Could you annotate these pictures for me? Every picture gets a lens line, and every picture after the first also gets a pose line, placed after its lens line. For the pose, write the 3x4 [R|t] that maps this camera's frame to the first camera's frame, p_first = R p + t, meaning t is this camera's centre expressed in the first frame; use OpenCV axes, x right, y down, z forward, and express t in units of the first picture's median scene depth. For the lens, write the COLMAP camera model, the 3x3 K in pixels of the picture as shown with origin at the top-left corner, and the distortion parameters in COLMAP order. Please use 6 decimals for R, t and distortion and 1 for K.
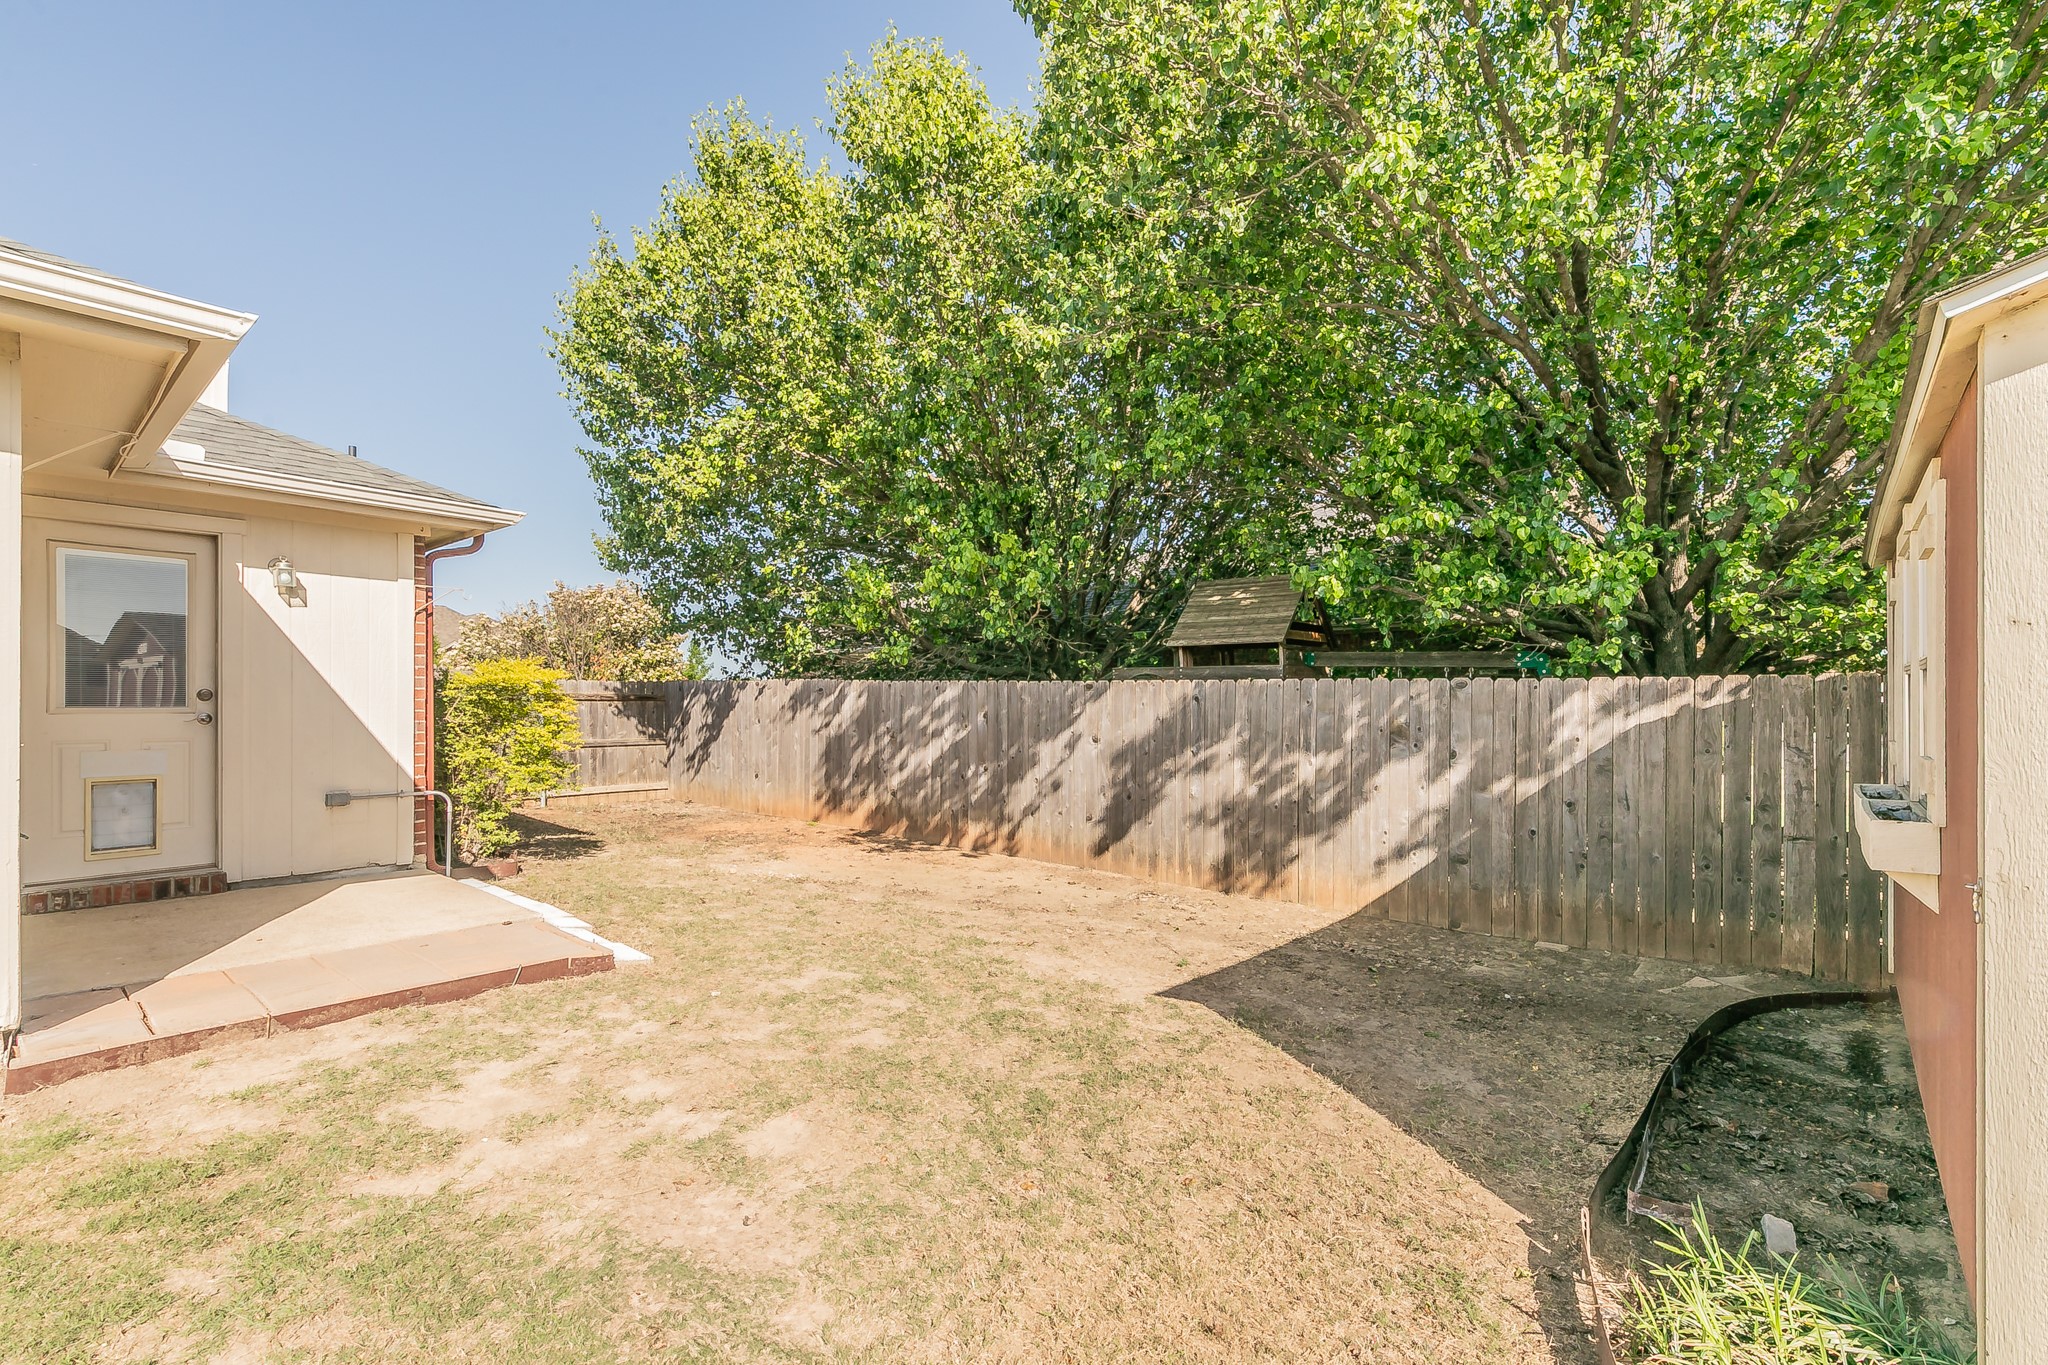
lens RADIAL K [[893.1, 0, 1024.2], [0, 893.1, 694.0], [0, 0, 1]] dist [-0.000174, 0.000521]
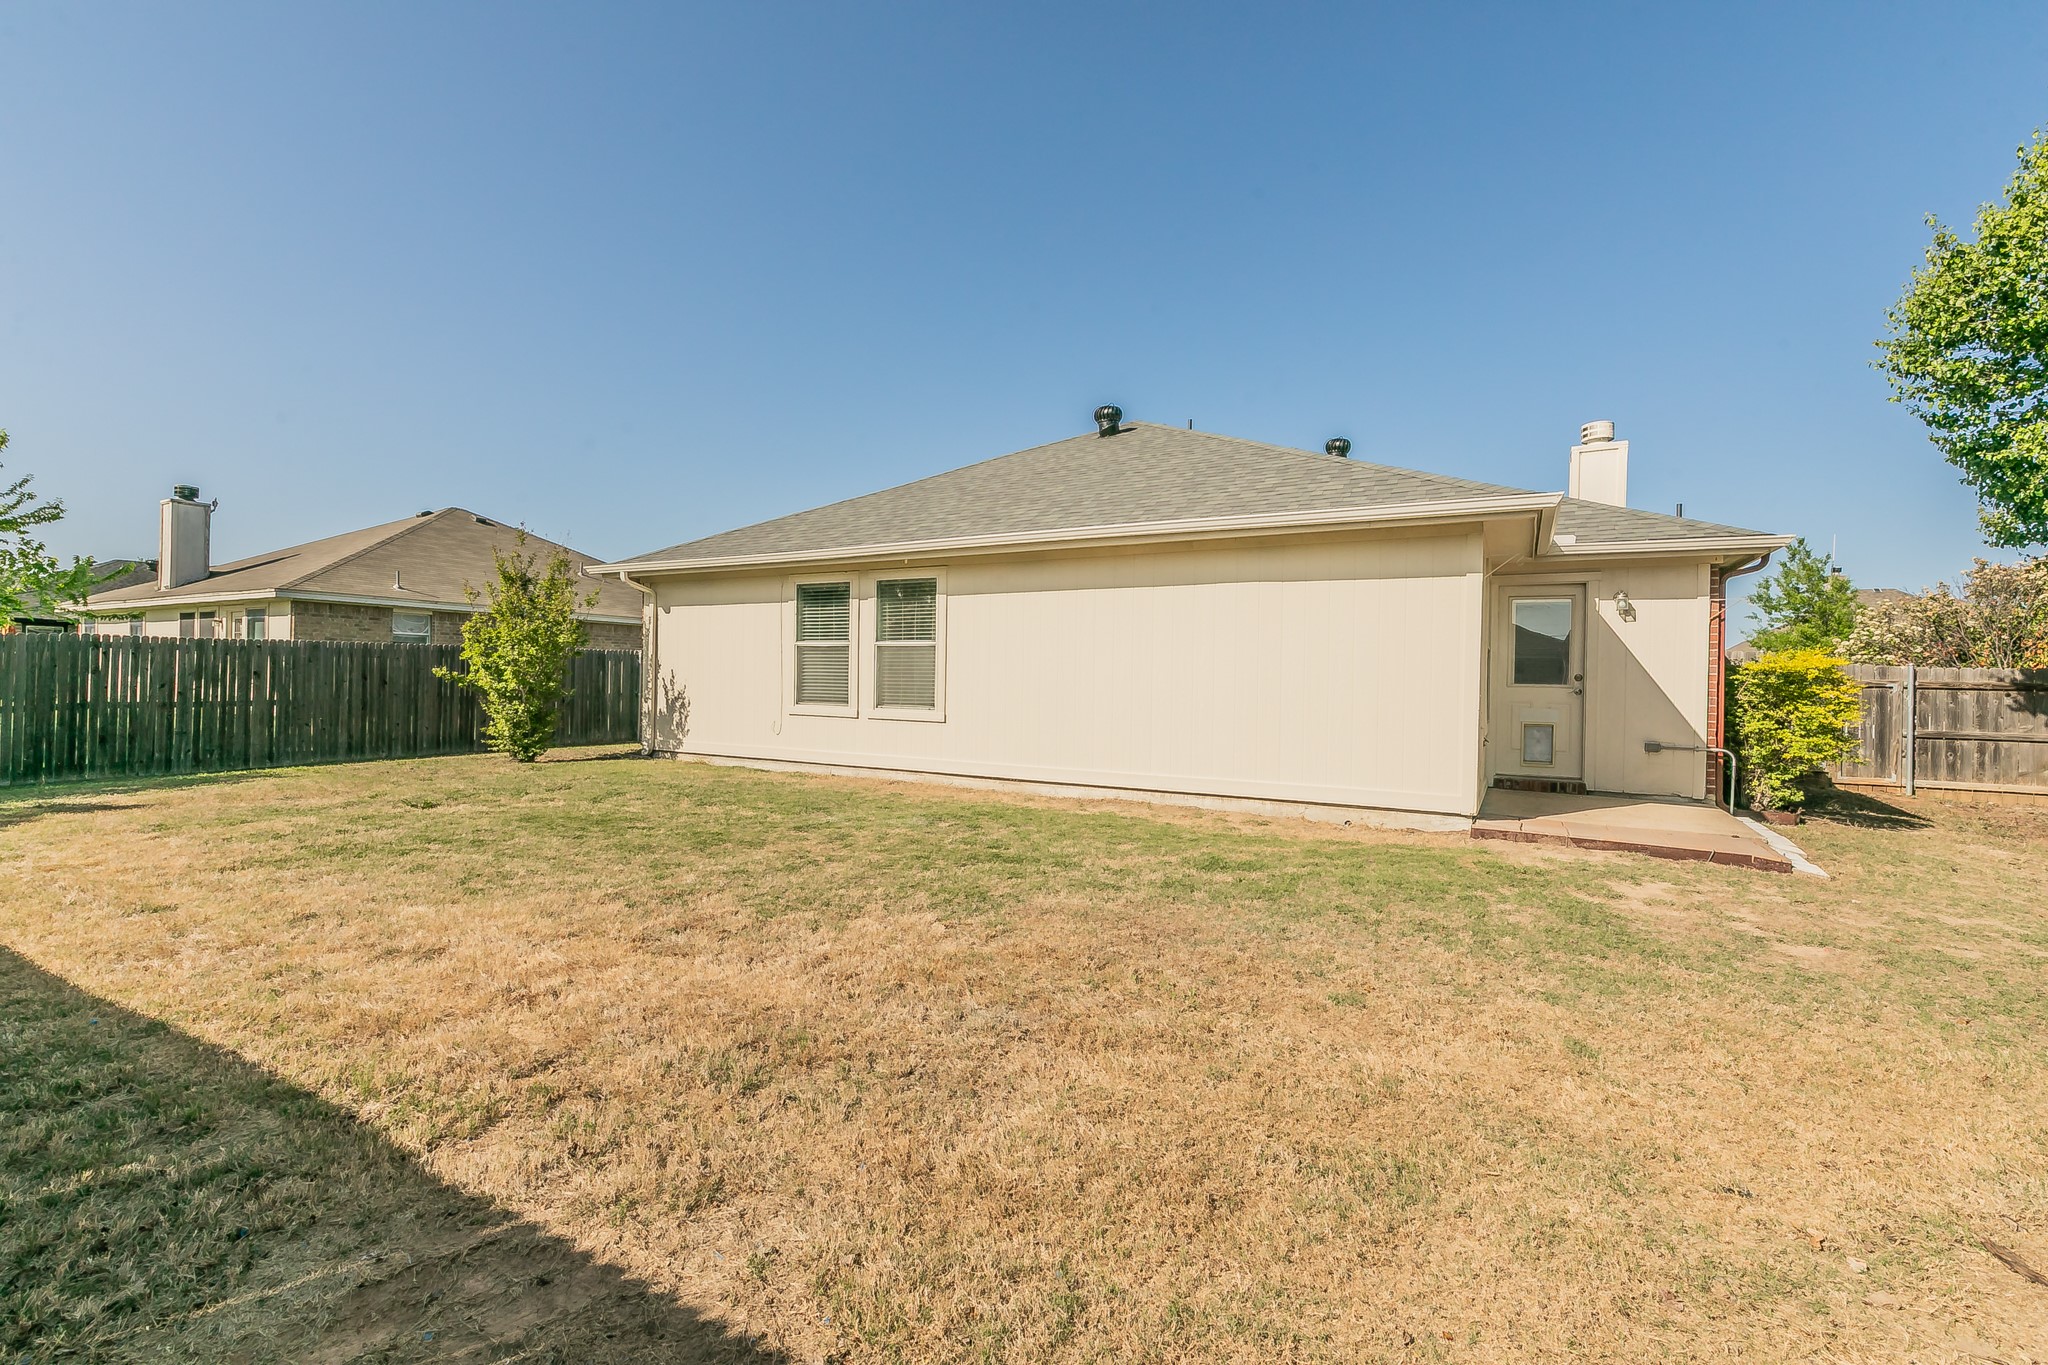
lens RADIAL K [[893.1, 0, 1023.2], [0, 893.1, 688.7], [0, 0, 1]] dist [-0.000174, 0.000521]
pose [[0.194576, 0.015539, -0.980764, 0.438674], [-0.011421, 0.999843, 0.013575, 0.008895], [0.980821, 0.008560, 0.194723, -0.294332]]
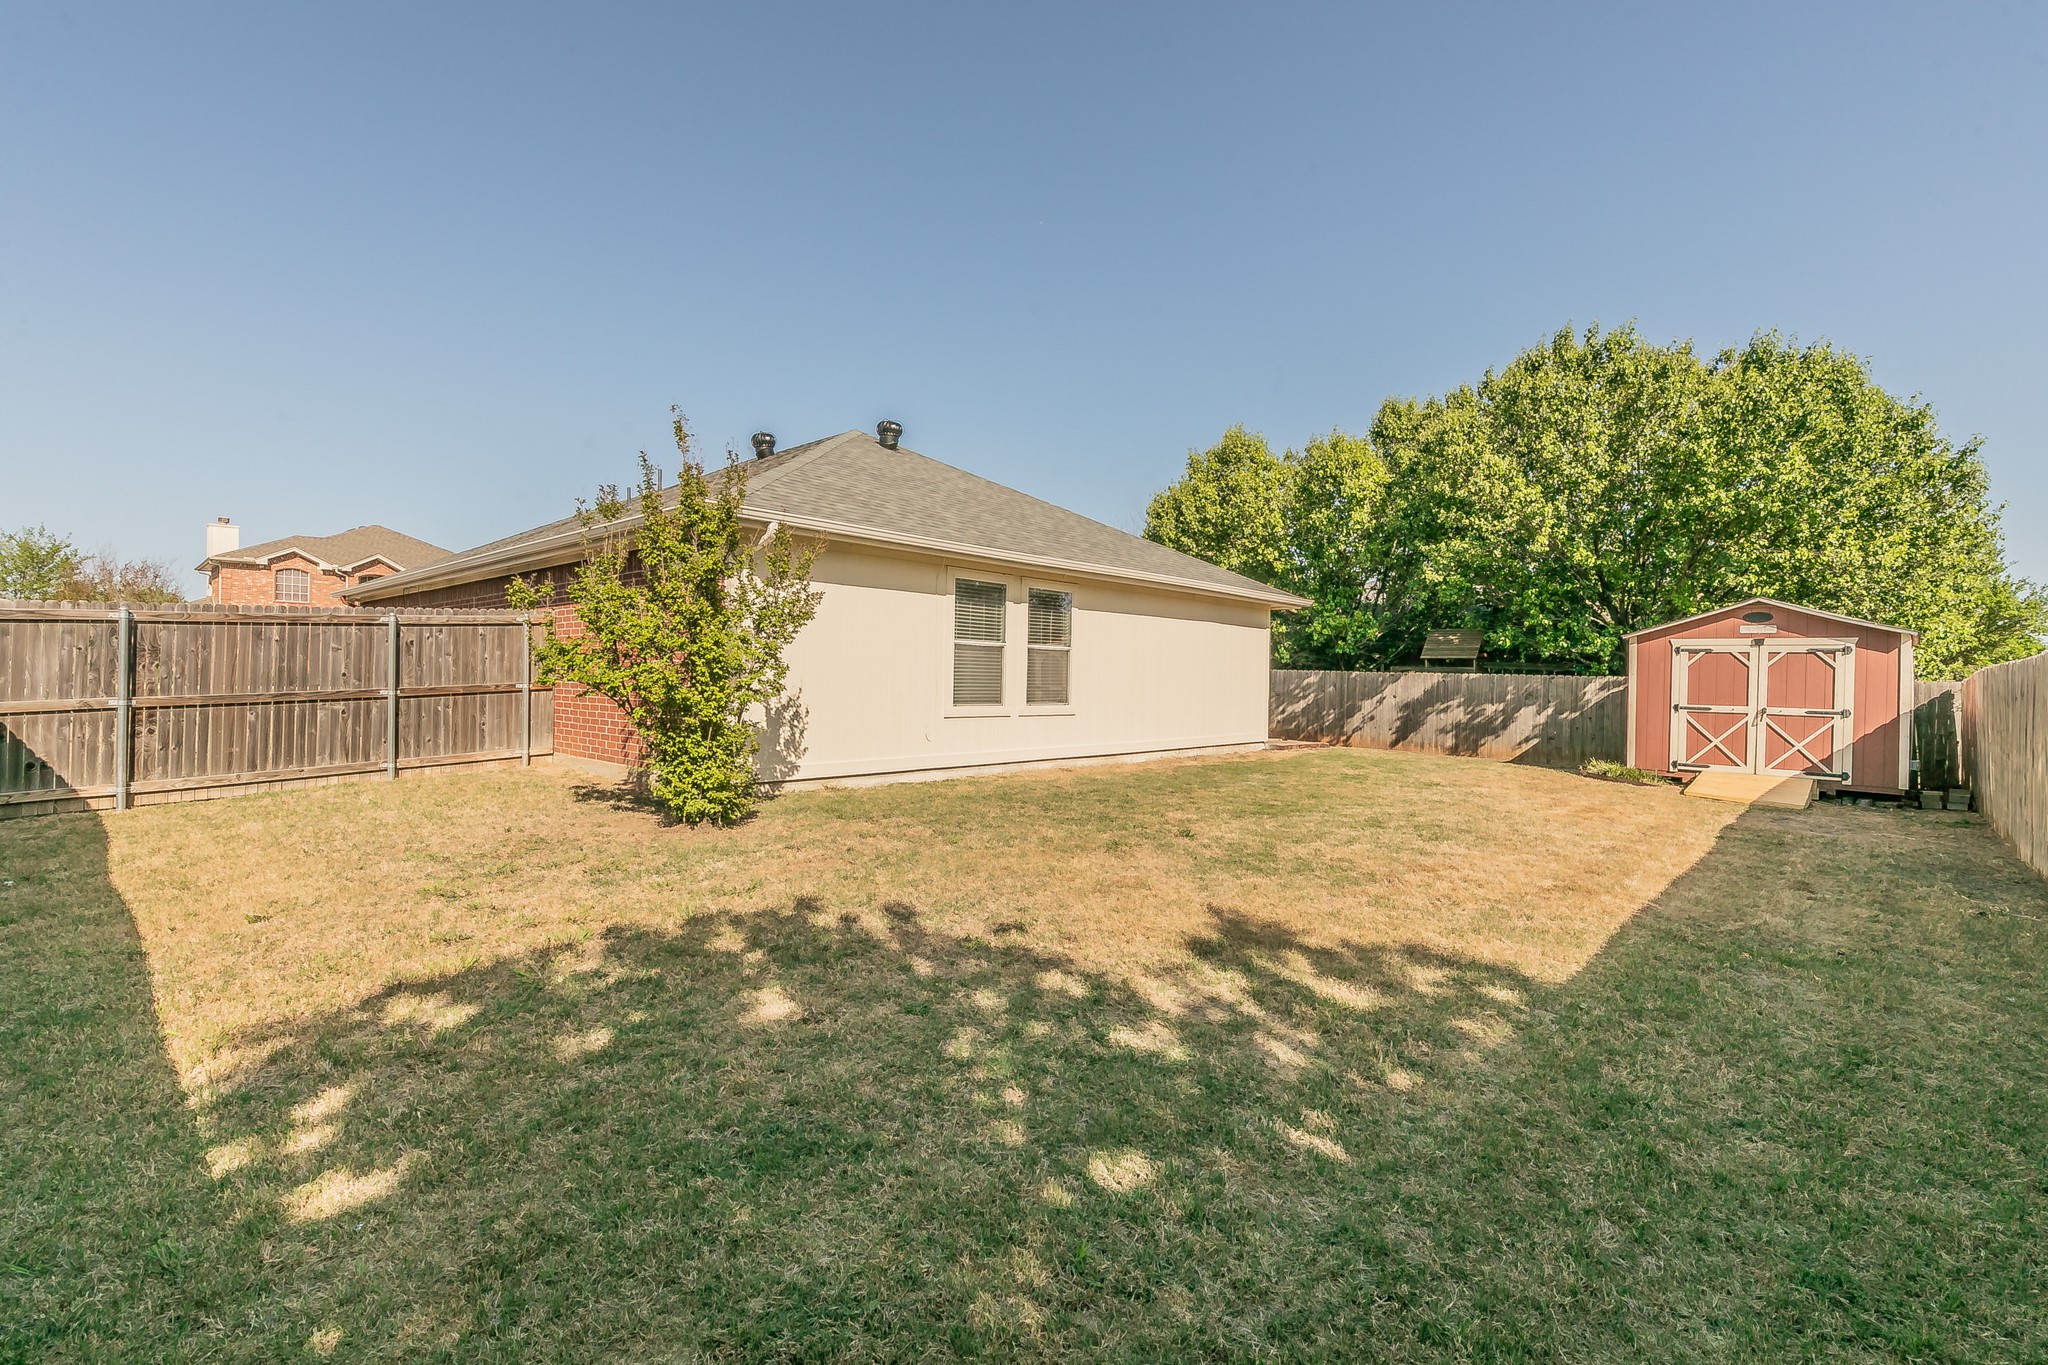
lens RADIAL K [[880.3, 0, 1025.8], [0, 880.3, 688.2], [0, 0, 1]] dist [-0.002437, -0.000415]
pose [[0.999625, 0.013816, -0.023634, -1.239751], [-0.013602, 0.999865, 0.009214, 0.019253], [0.023758, -0.008889, 0.999678, -2.039178]]
